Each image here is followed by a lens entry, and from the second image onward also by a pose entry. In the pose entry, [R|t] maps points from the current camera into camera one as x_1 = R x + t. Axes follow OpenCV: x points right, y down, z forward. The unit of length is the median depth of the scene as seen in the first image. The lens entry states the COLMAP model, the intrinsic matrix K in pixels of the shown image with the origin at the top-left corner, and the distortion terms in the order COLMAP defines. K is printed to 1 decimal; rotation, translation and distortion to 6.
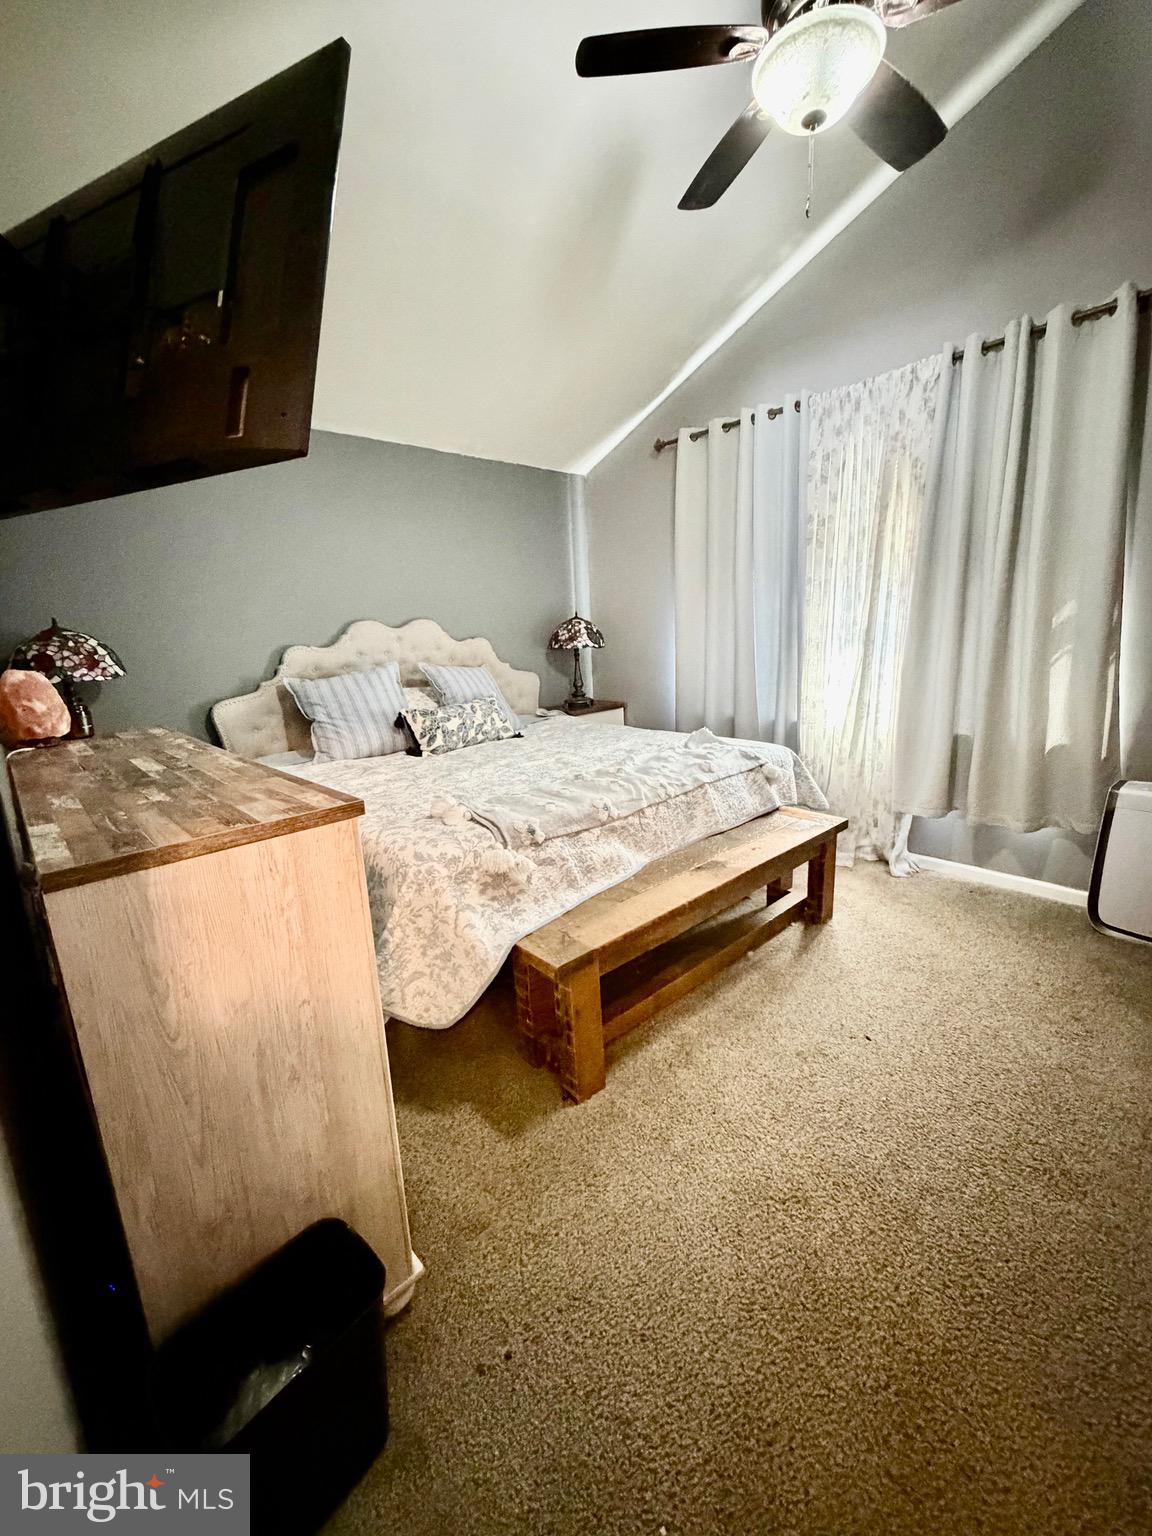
lens RADIAL K [[612.3, 0, 570.7], [0, 612.3, 767.5], [0, 0, 1]] dist [-0.001518, -0.000090]
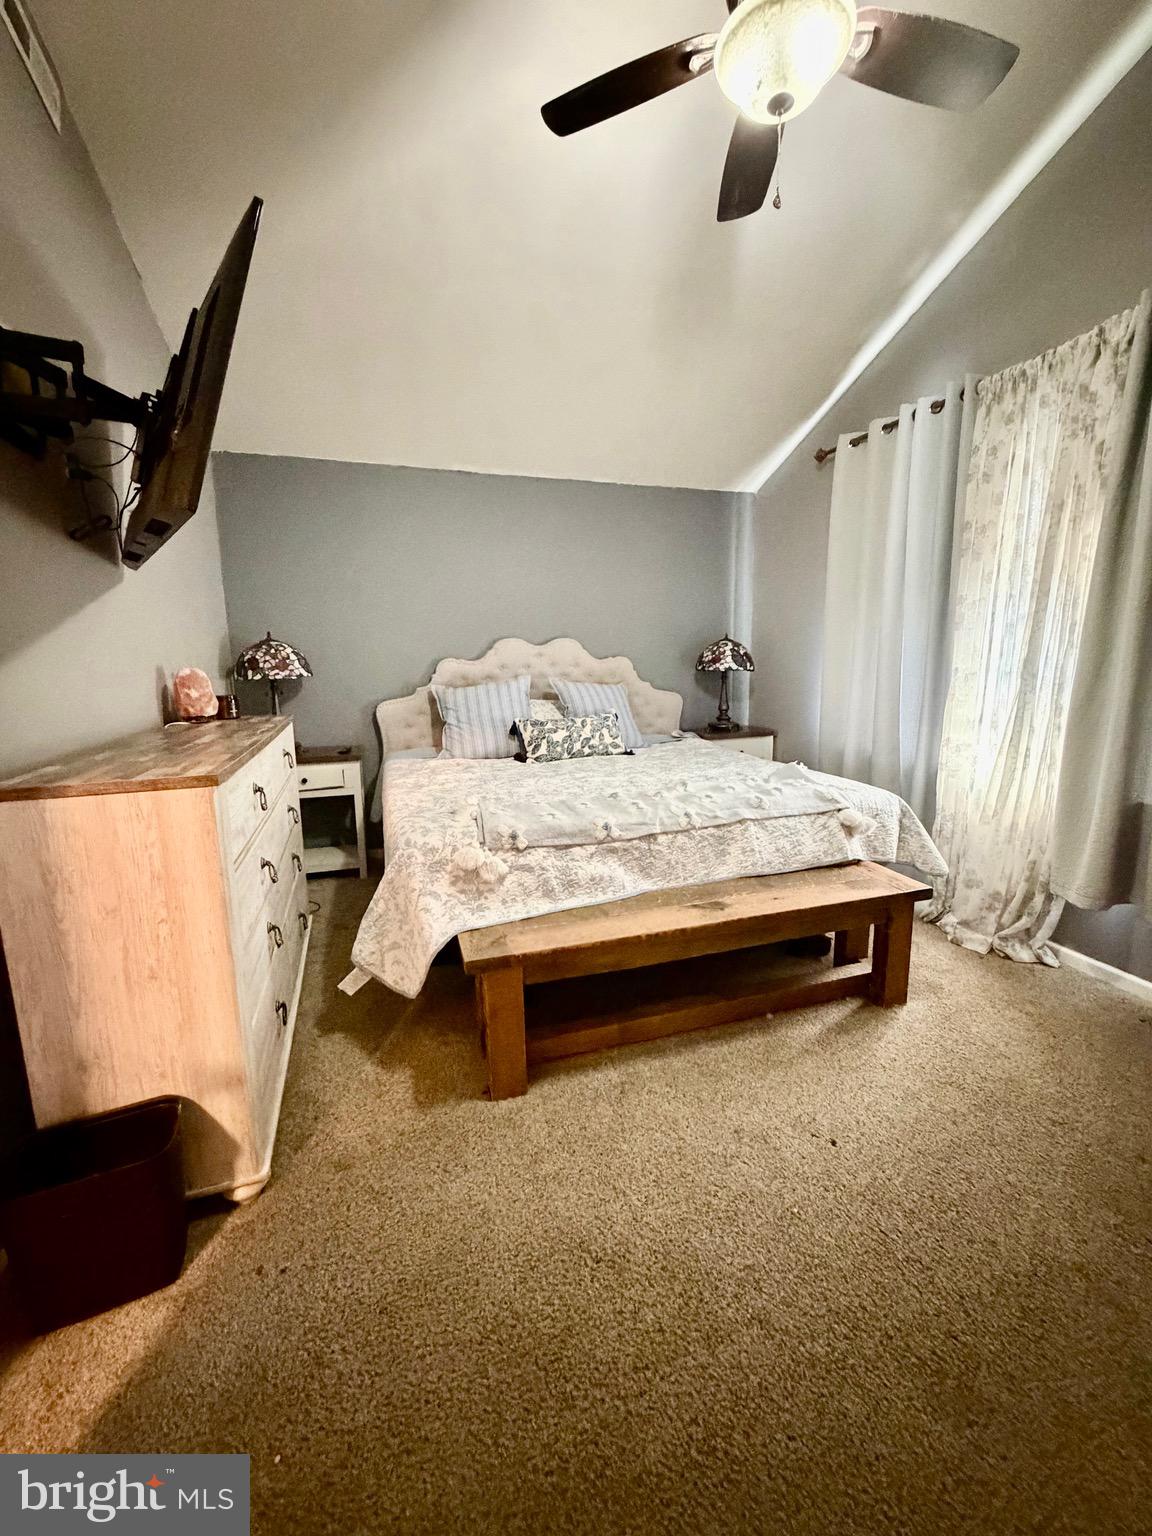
lens RADIAL K [[612.3, 0, 575.9], [0, 612.3, 767.2], [0, 0, 1]] dist [-0.001518, -0.000090]
pose [[0.909130, 0.102442, -0.403718, 0.359222], [-0.115284, 0.993304, -0.007560, -0.016030], [0.400240, 0.053415, 0.914852, 0.053640]]
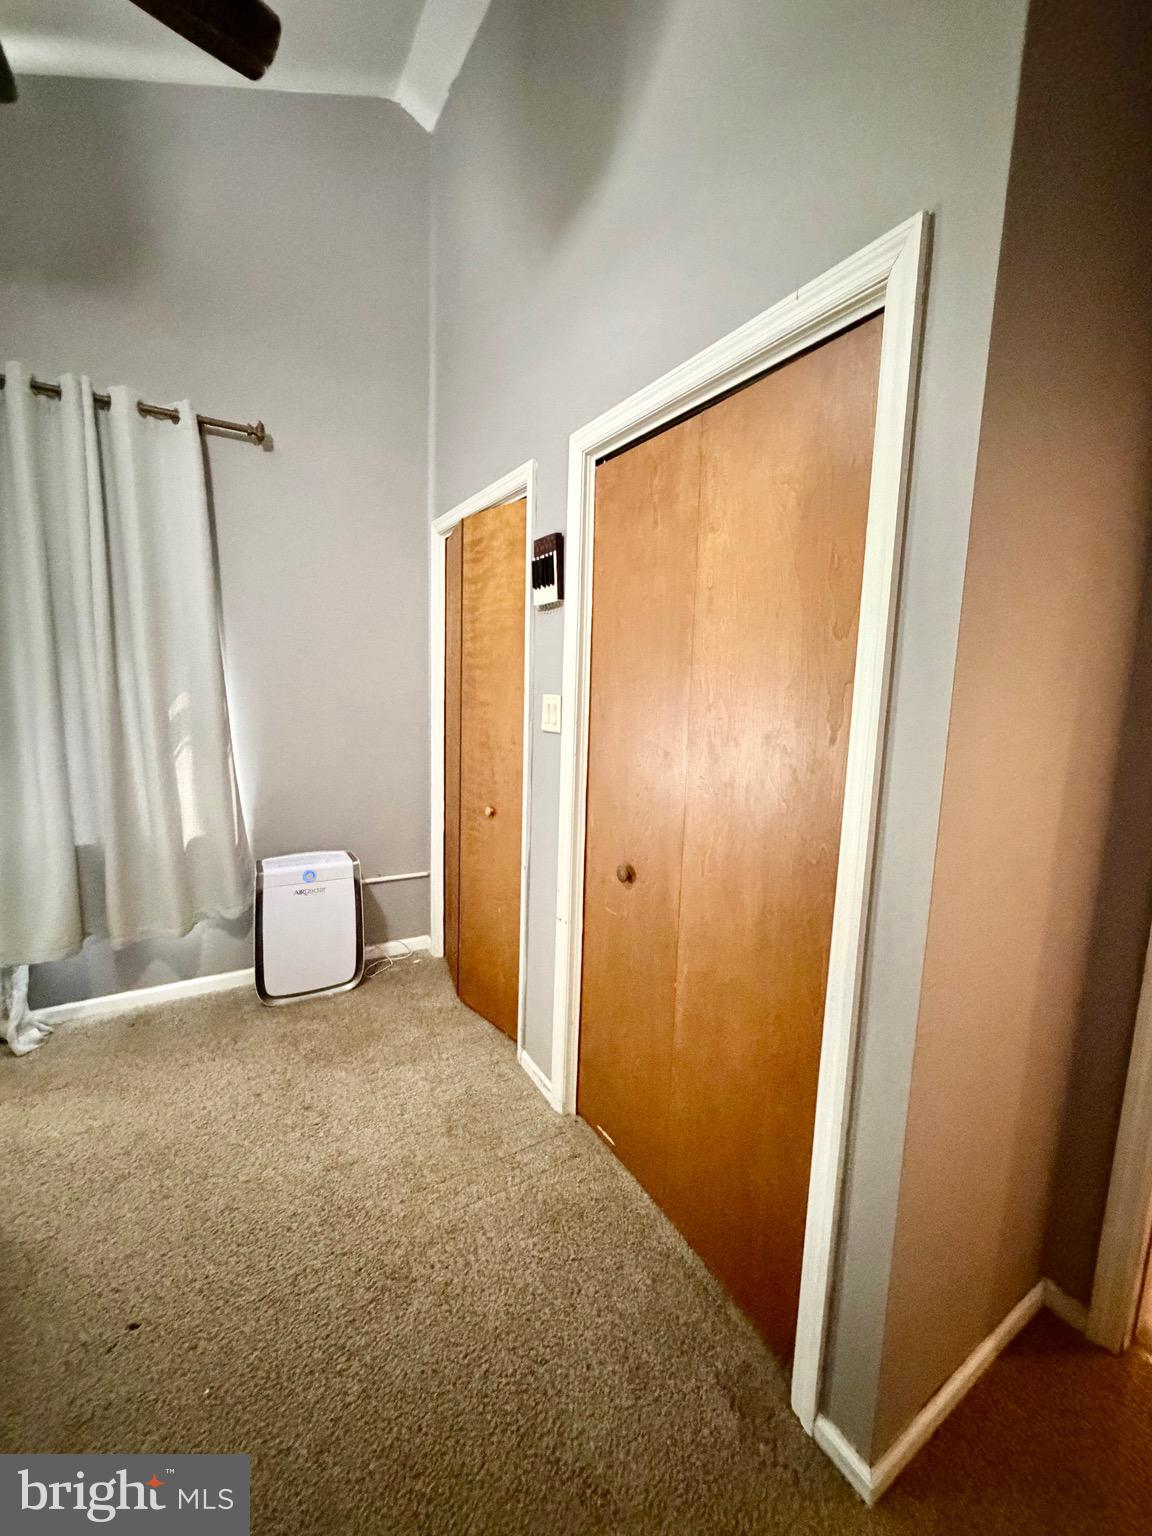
lens RADIAL K [[612.3, 0, 585.6], [0, 612.3, 758.6], [0, 0, 1]] dist [-0.001518, -0.000090]
pose [[0.168788, -0.078360, 0.982533, -0.047392], [0.167637, 0.984594, 0.049726, -0.113252], [-0.971292, 0.156315, 0.179324, 0.218089]]
